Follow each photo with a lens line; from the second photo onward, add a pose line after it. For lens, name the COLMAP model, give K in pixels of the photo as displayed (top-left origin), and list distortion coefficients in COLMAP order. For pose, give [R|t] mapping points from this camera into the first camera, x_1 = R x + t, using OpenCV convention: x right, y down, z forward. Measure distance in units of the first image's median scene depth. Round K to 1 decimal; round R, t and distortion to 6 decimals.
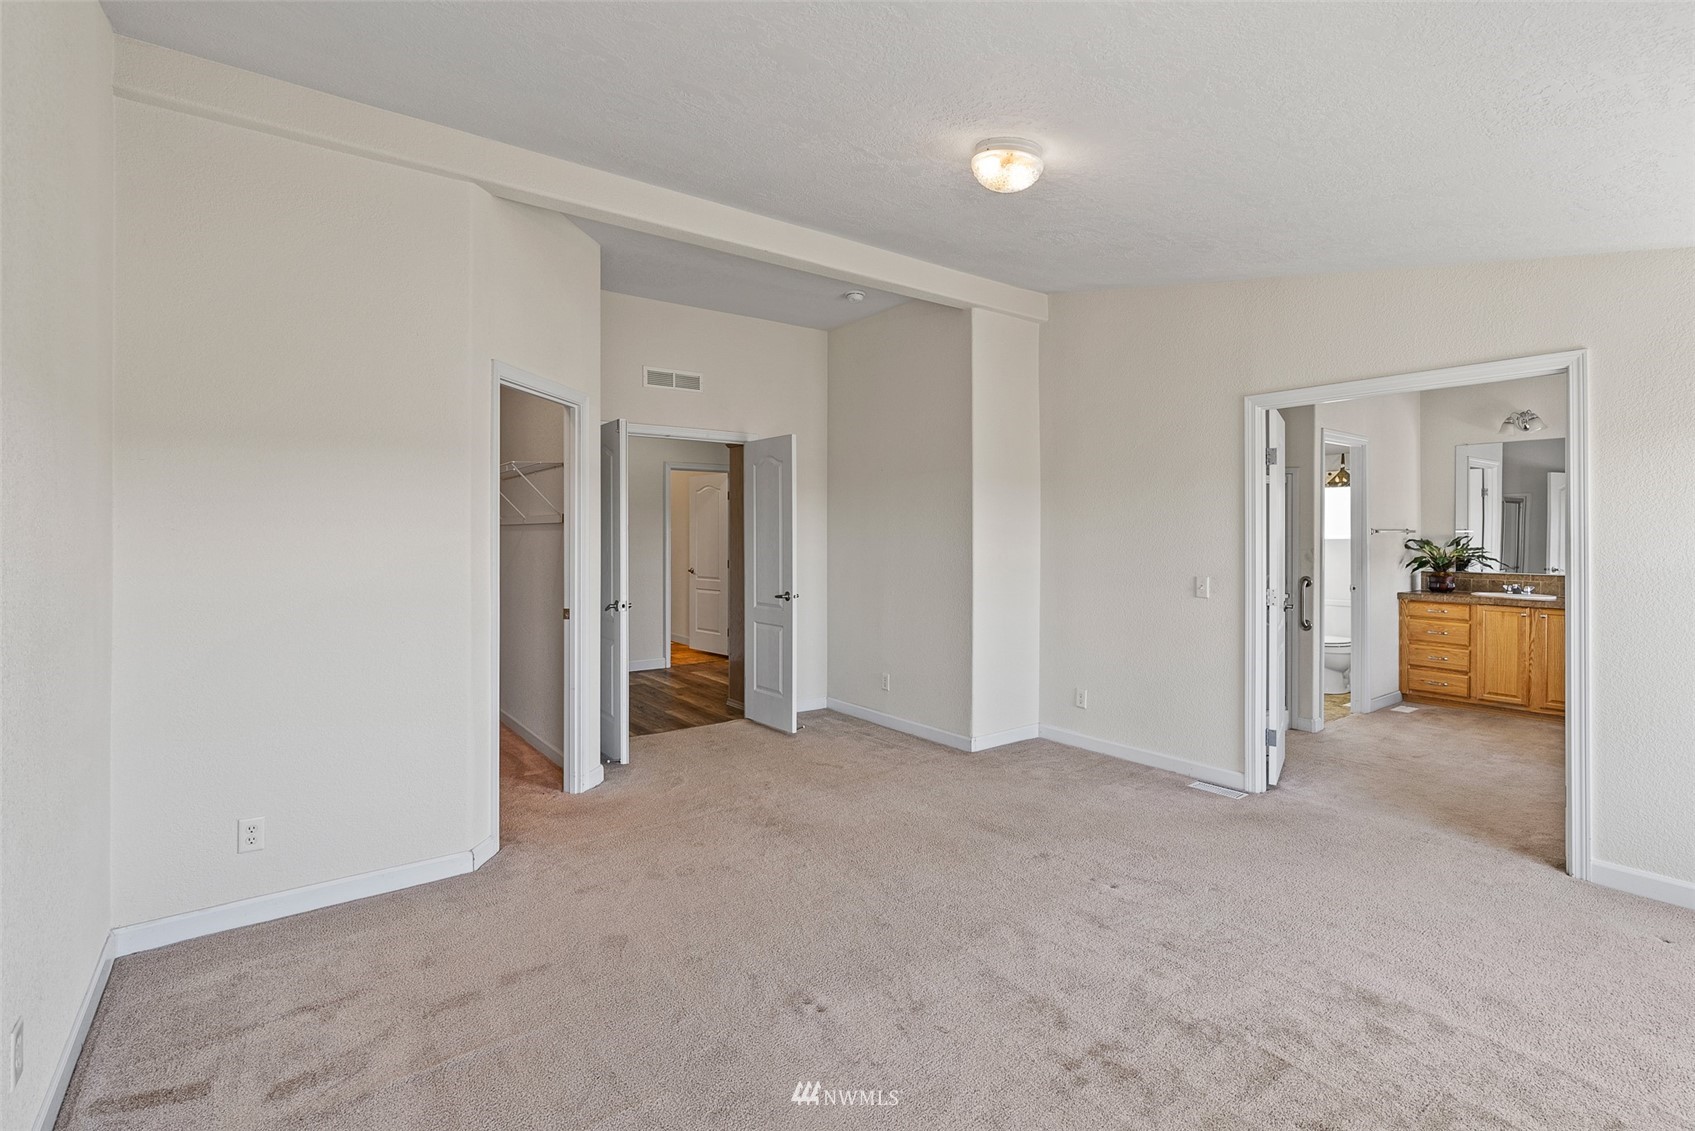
lens RADIAL K [[772.7, 0, 848.8], [0, 772.7, 536.9], [0, 0, 1]] dist [-0.008757, 0.003420]
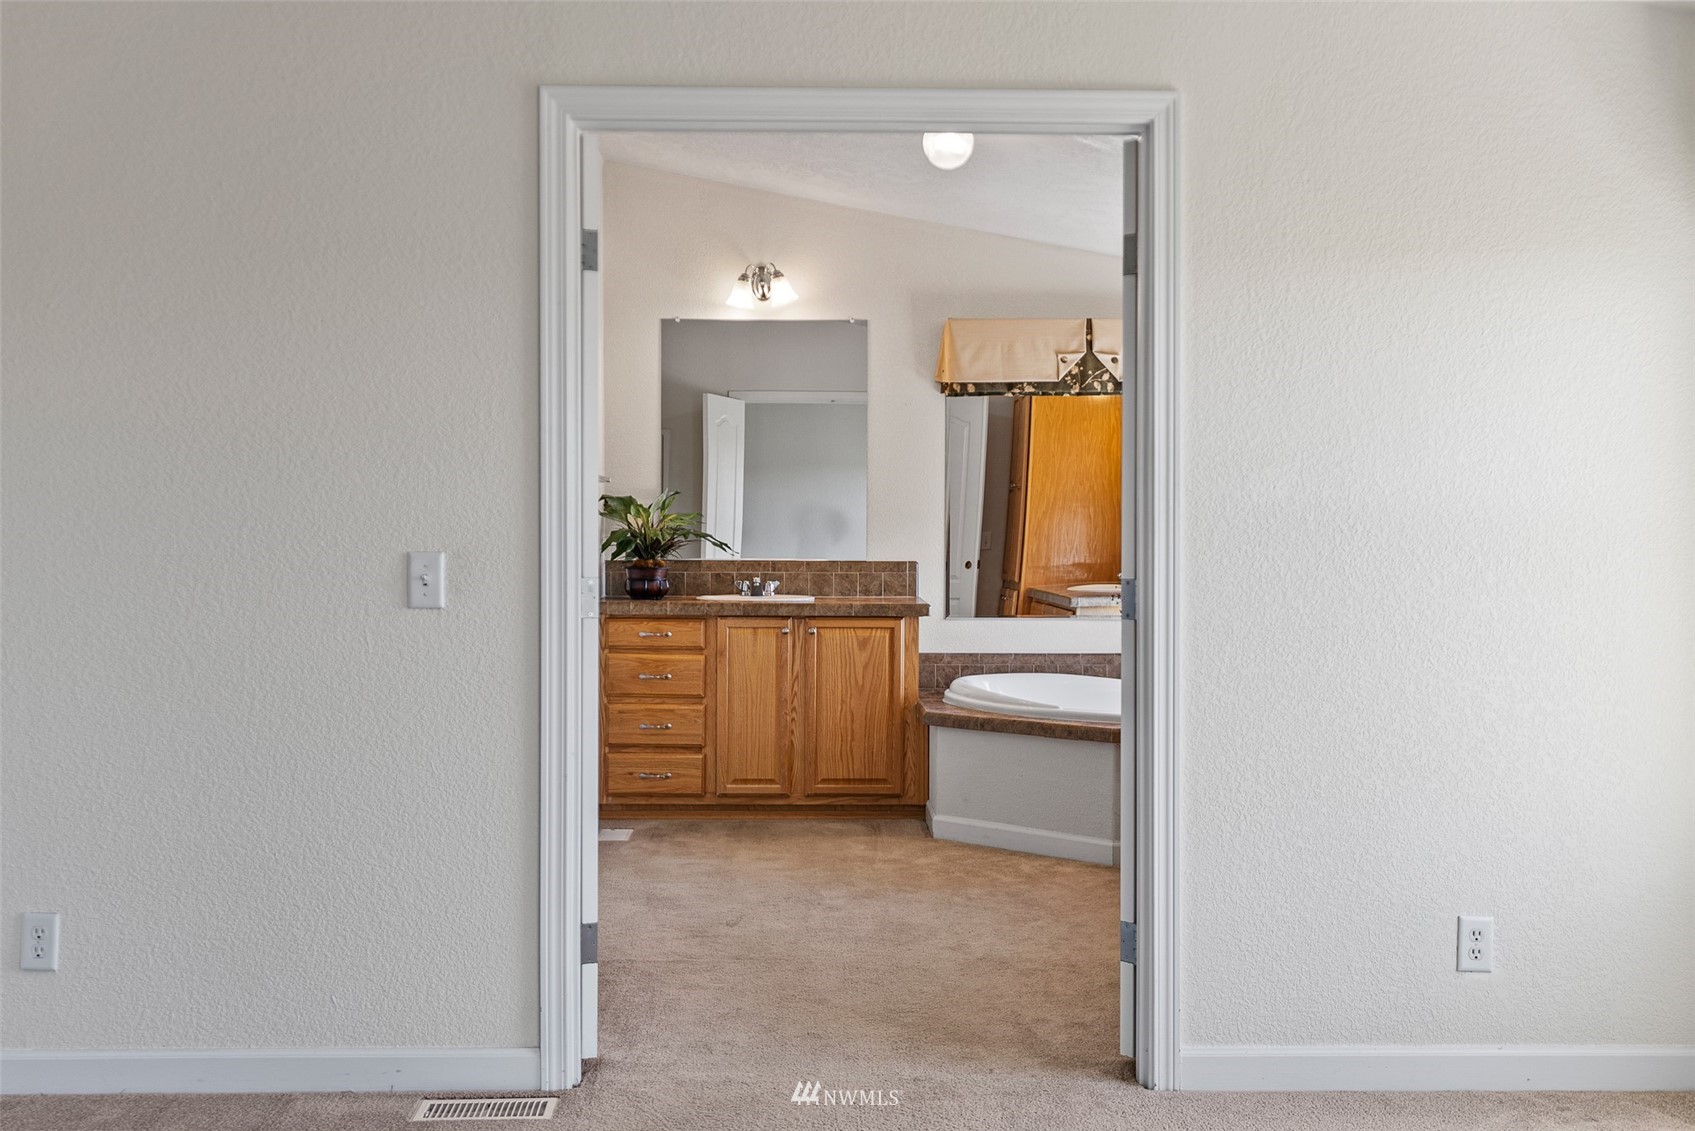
lens RADIAL K [[1657.8, 0, 843.6], [0, 1657.8, 551.1], [0, 0, 1]] dist [0.023372, 0.000000]
pose [[0.590437, -0.009031, 0.807033, -0.052522], [0.000536, 0.999942, 0.010798, 0.029791], [-0.807084, -0.005943, 0.590407, 0.252427]]
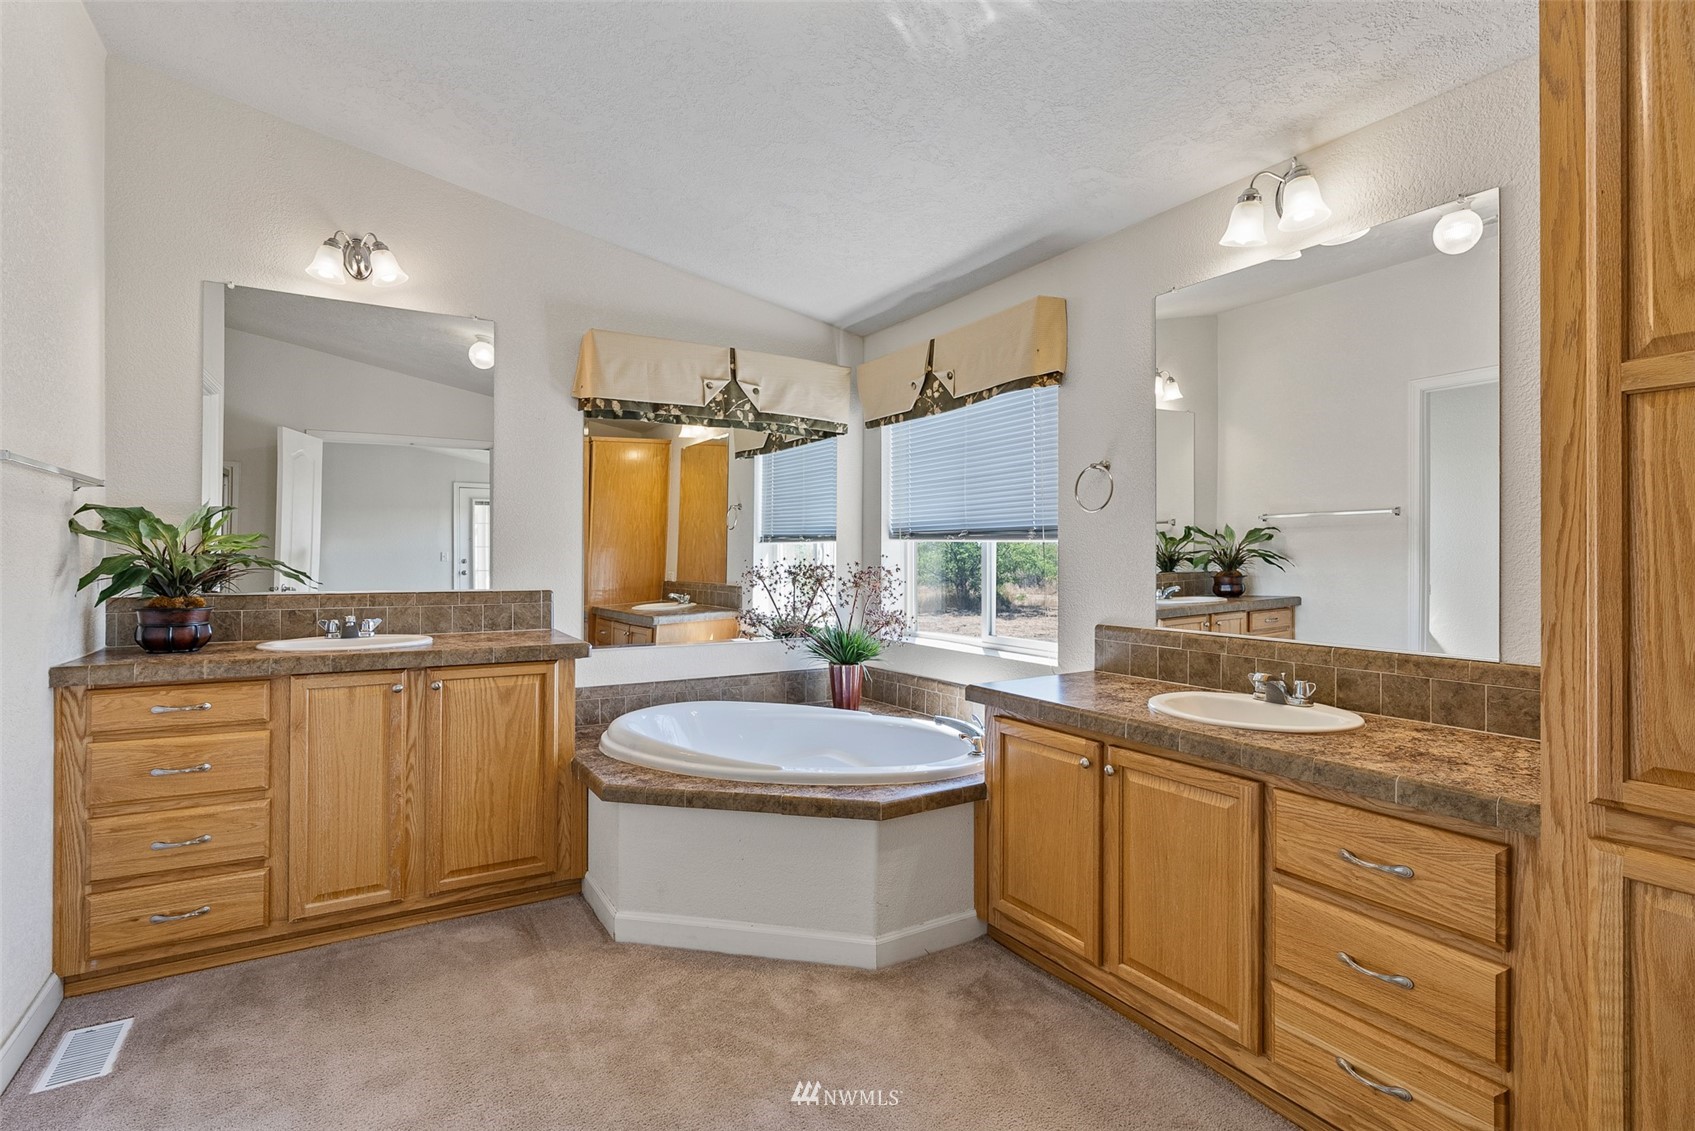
lens RADIAL K [[824.7, 0, 851.0], [0, 824.7, 553.9], [0, 0, 1]] dist [-0.005348, 0.004472]
pose [[0.111780, 0.004707, 0.993722, 0.434194], [0.002895, 0.999983, -0.005062, 0.029349], [-0.993729, 0.003443, 0.111765, 0.667554]]
